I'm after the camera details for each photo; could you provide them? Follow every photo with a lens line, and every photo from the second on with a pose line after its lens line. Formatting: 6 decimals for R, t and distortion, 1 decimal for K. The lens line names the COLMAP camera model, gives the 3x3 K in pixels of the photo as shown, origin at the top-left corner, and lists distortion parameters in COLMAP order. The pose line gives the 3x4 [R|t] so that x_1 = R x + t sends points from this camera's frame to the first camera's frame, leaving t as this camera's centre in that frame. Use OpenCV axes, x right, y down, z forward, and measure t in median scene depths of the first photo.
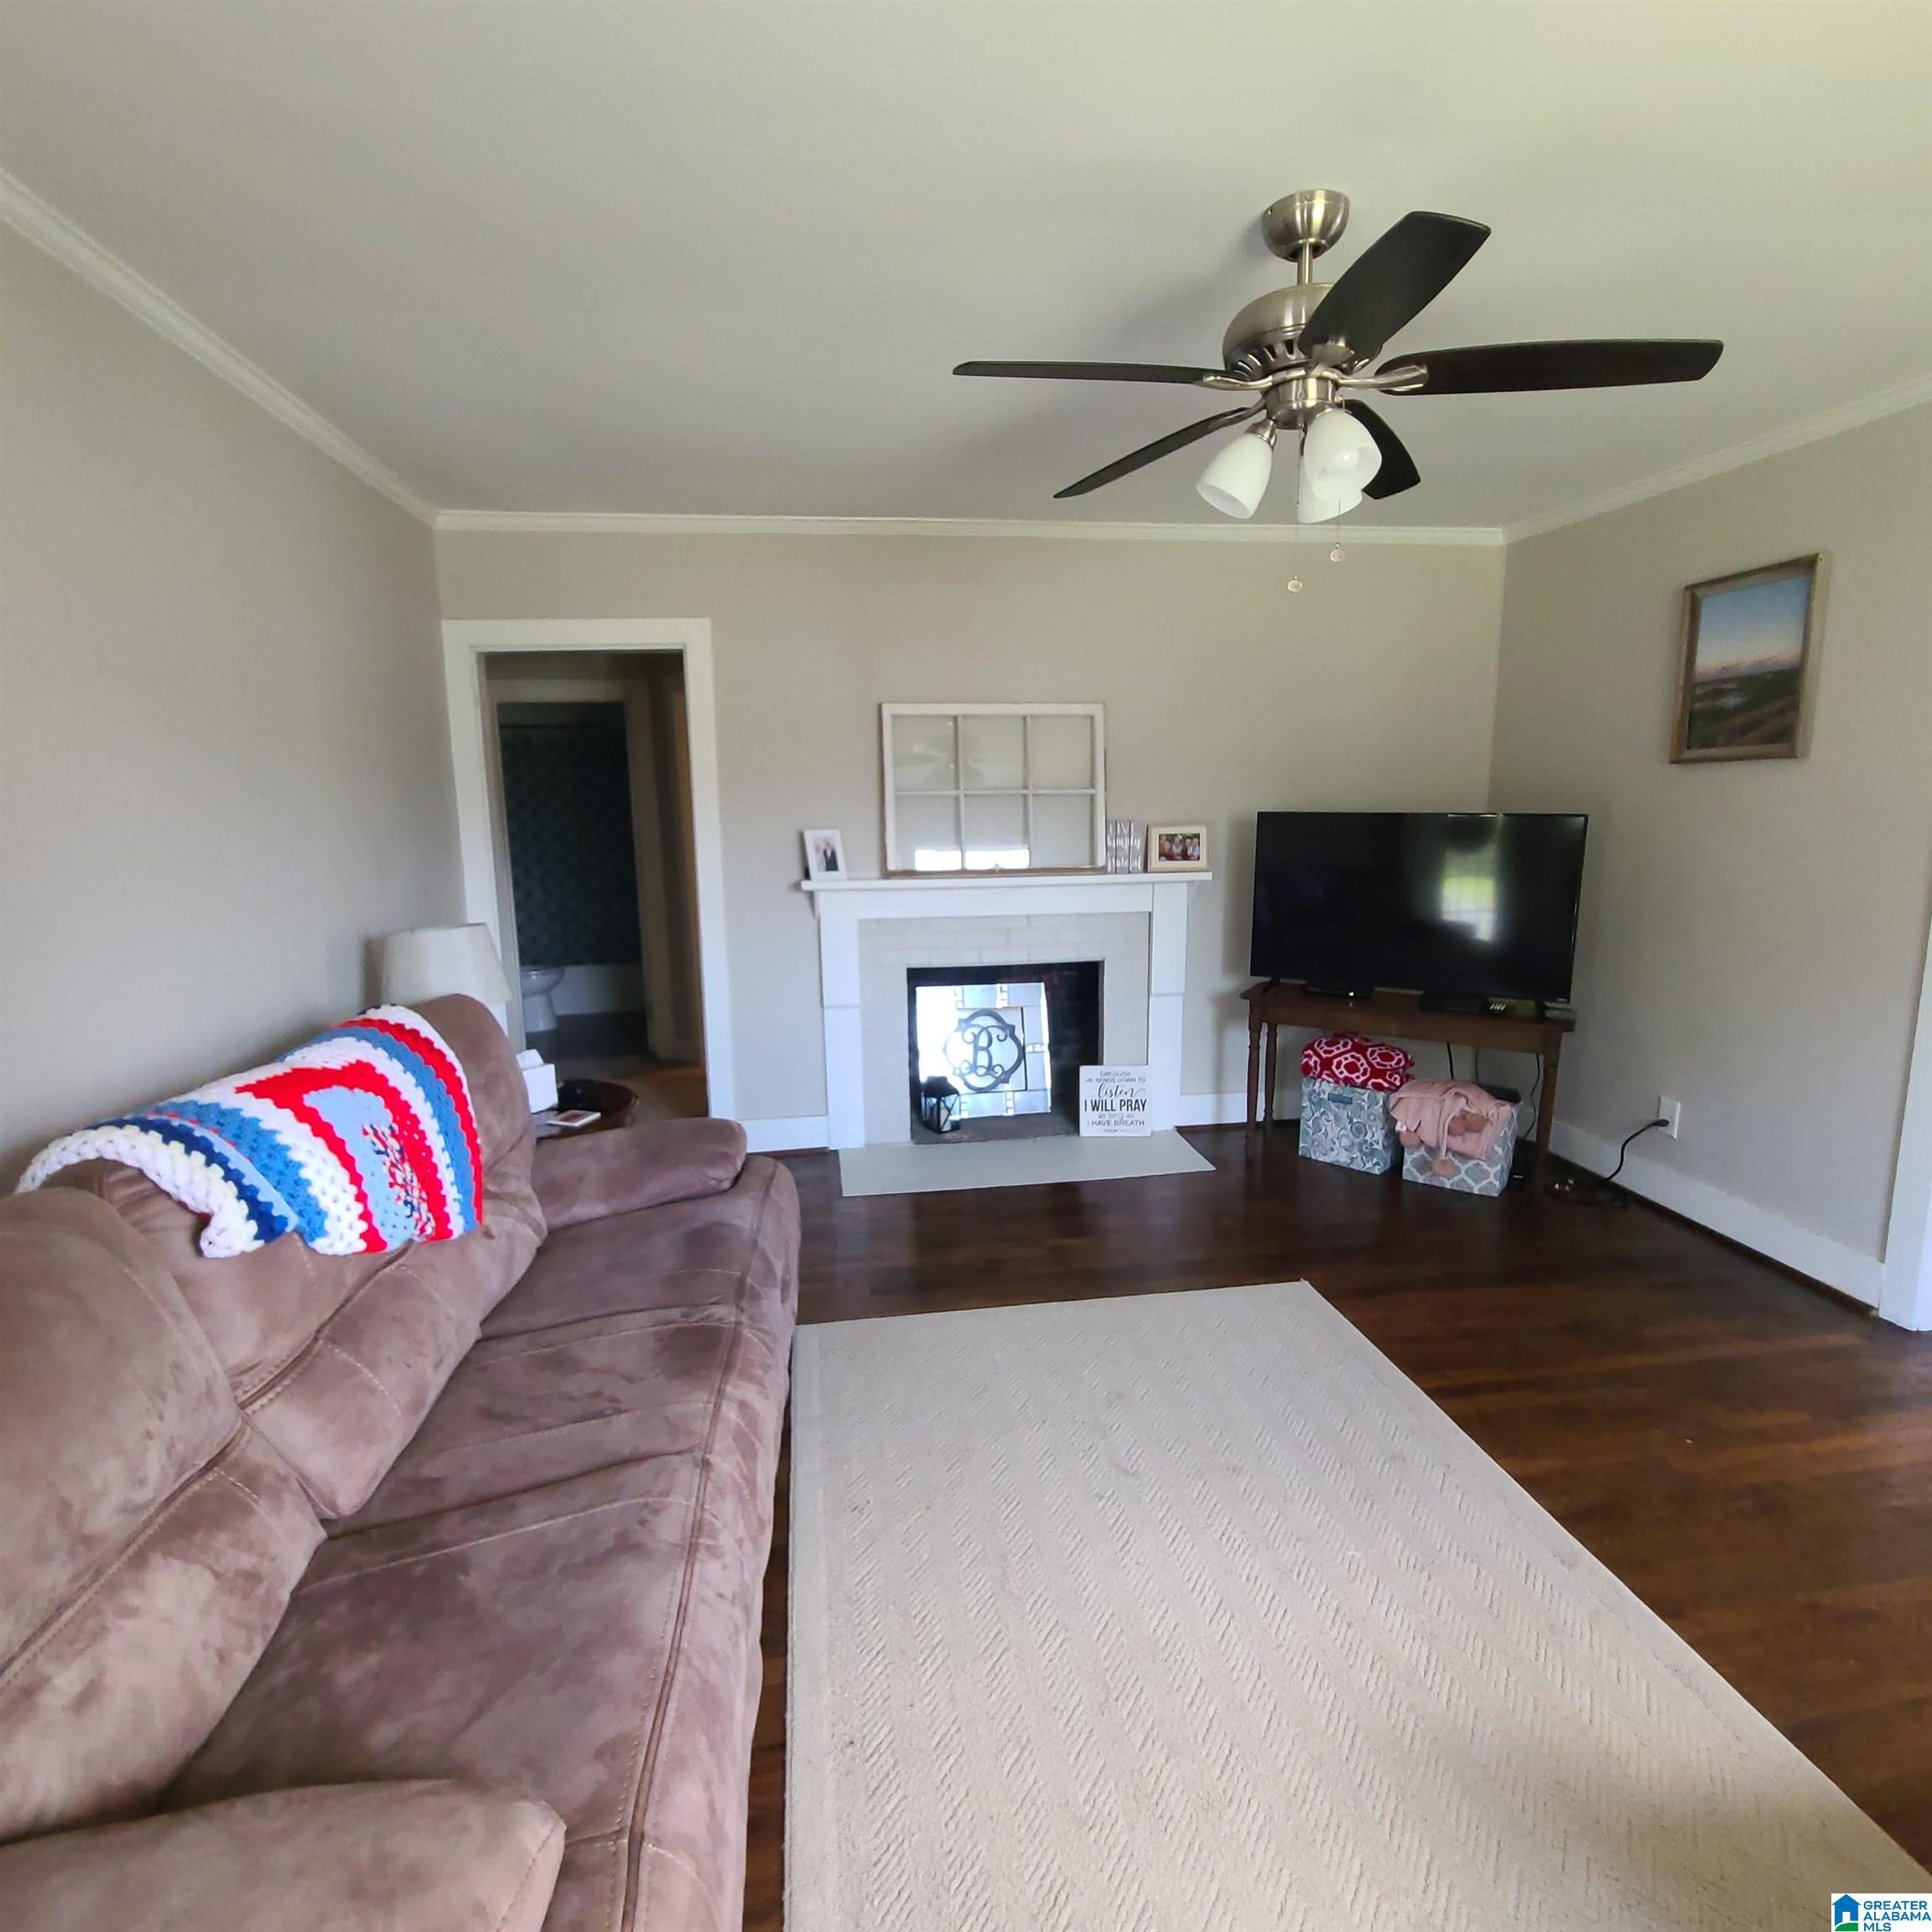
lens RADIAL K [[1049.2, 0, 965.8], [0, 1049.2, 976.0], [0, 0, 1]] dist [-0.000157, -0.001997]
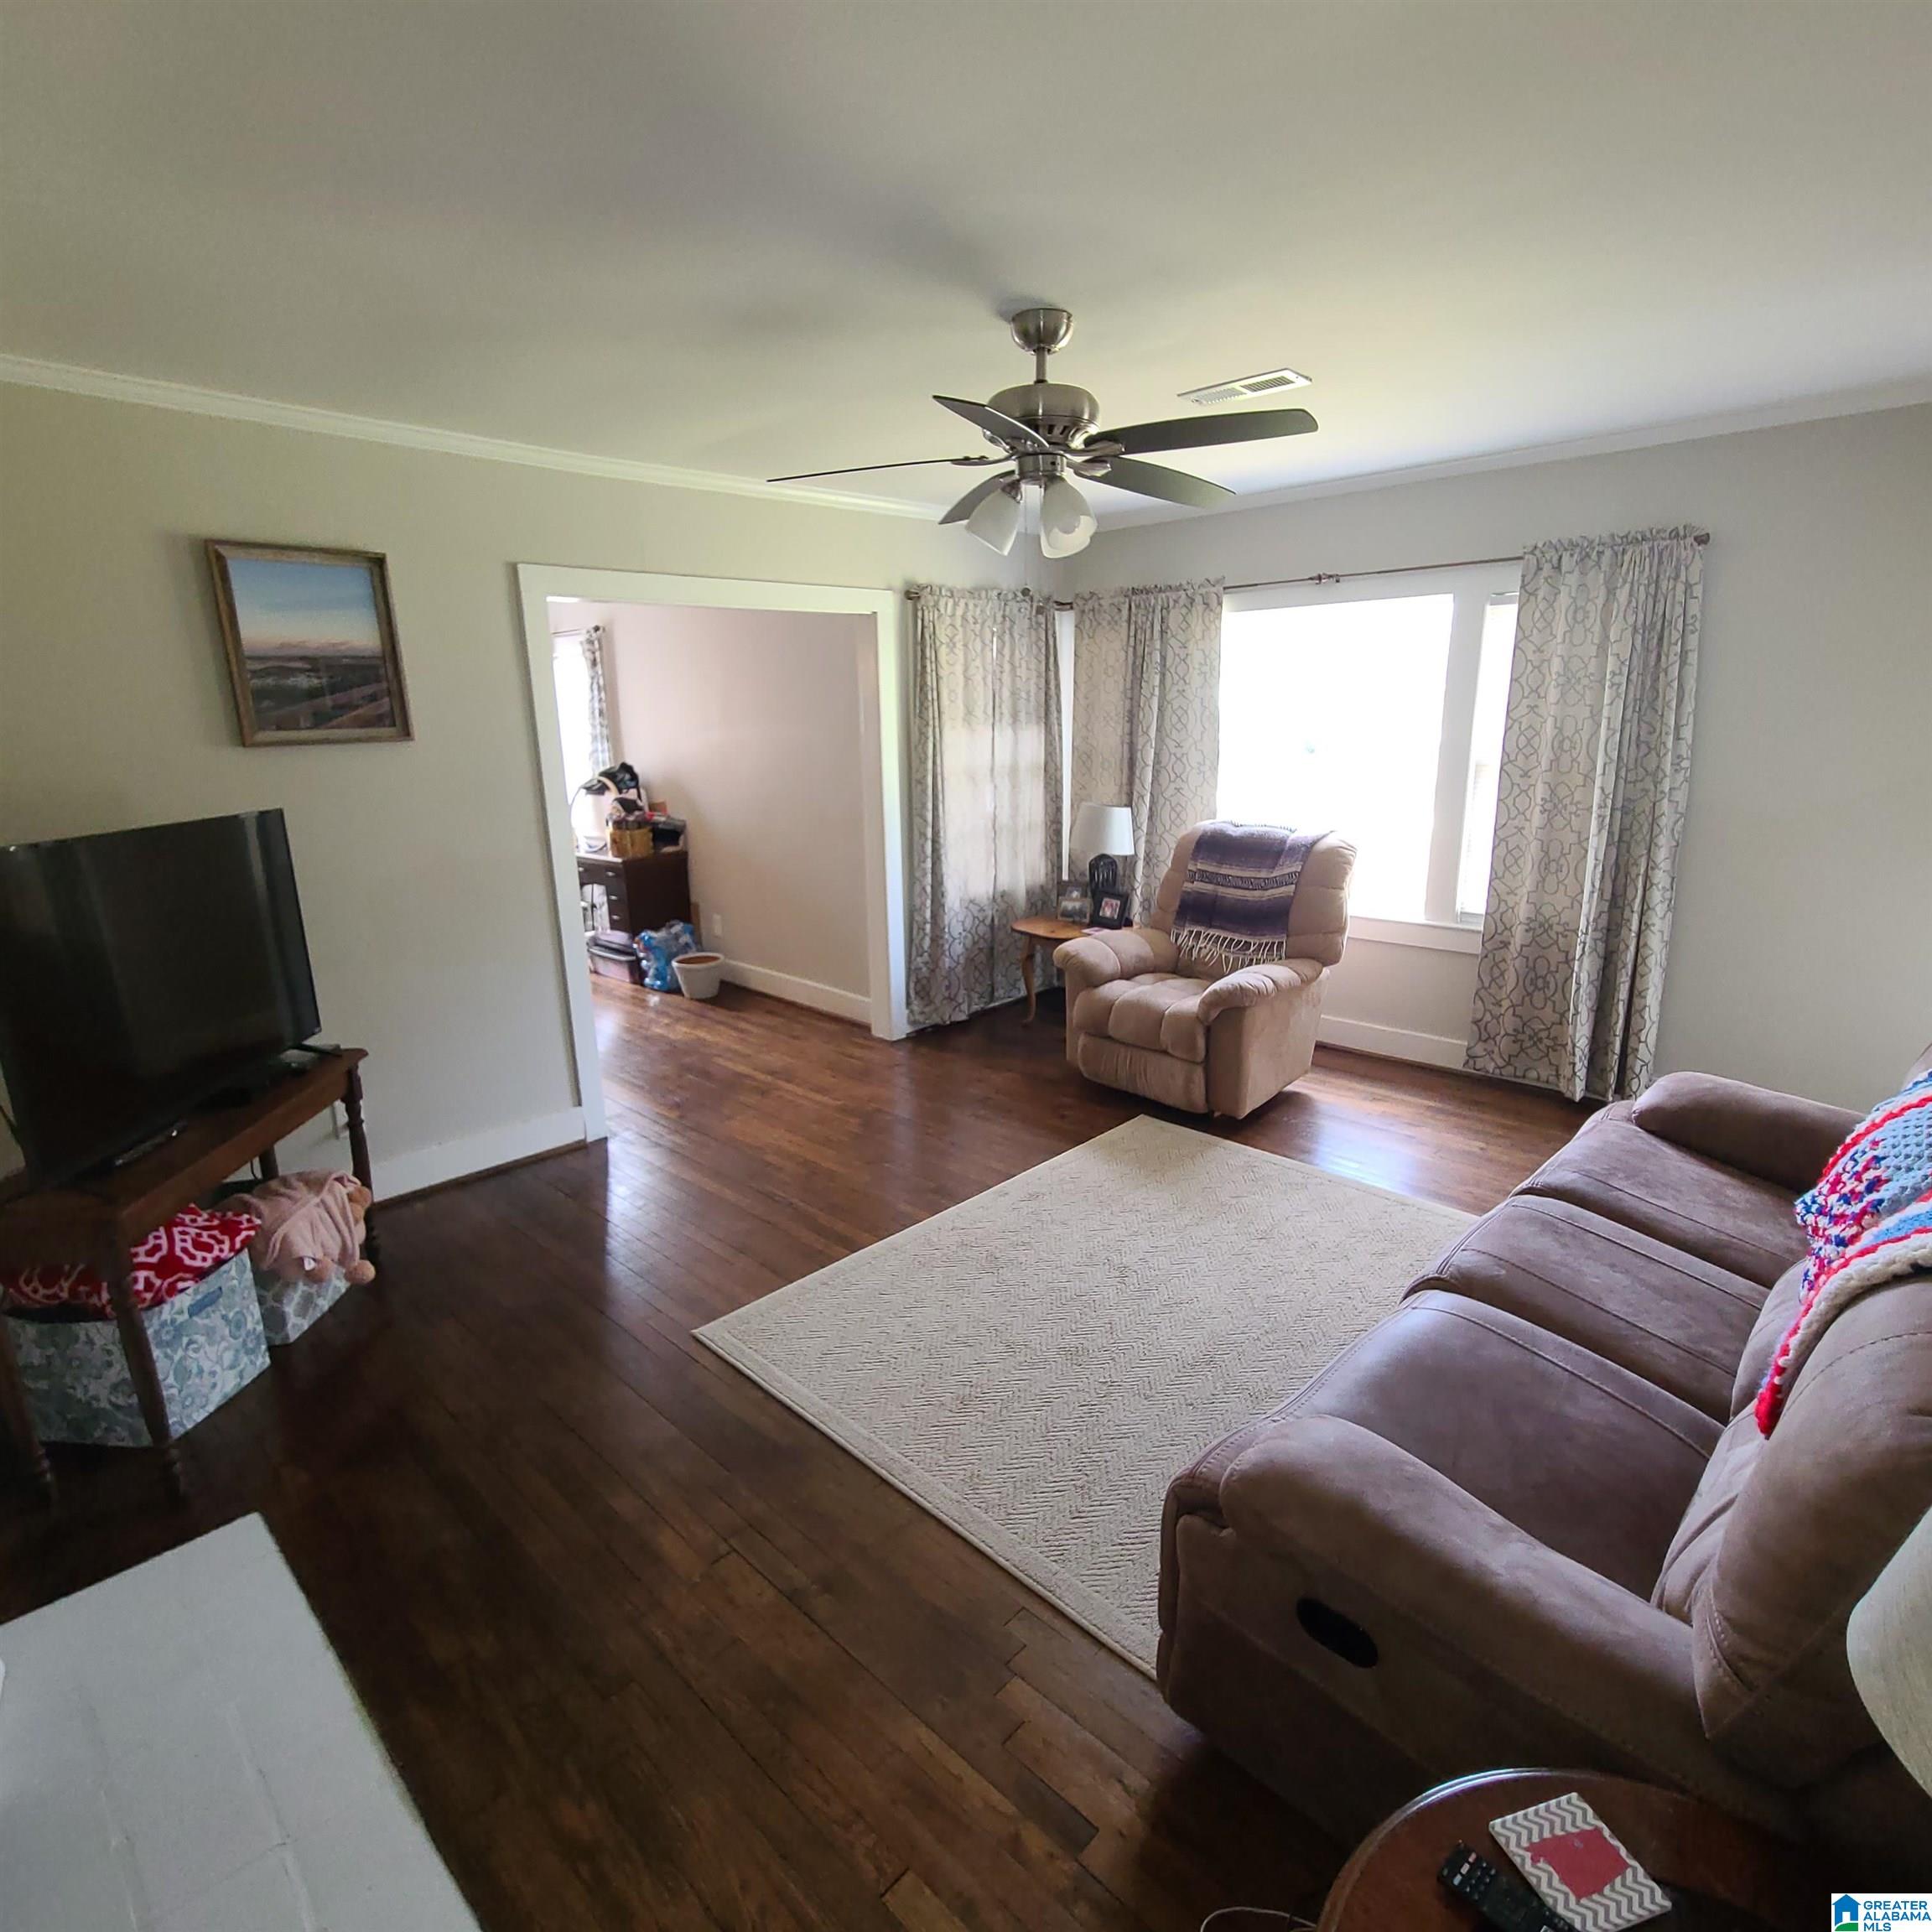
lens RADIAL K [[1049.2, 0, 965.8], [0, 1049.2, 976.0], [0, 0, 1]] dist [-0.000157, -0.001997]
pose [[-0.597920, -0.168143, 0.783722, -0.371818], [0.166828, 0.930234, 0.326853, -0.194555], [-0.784003, 0.326179, -0.528155, 0.973933]]
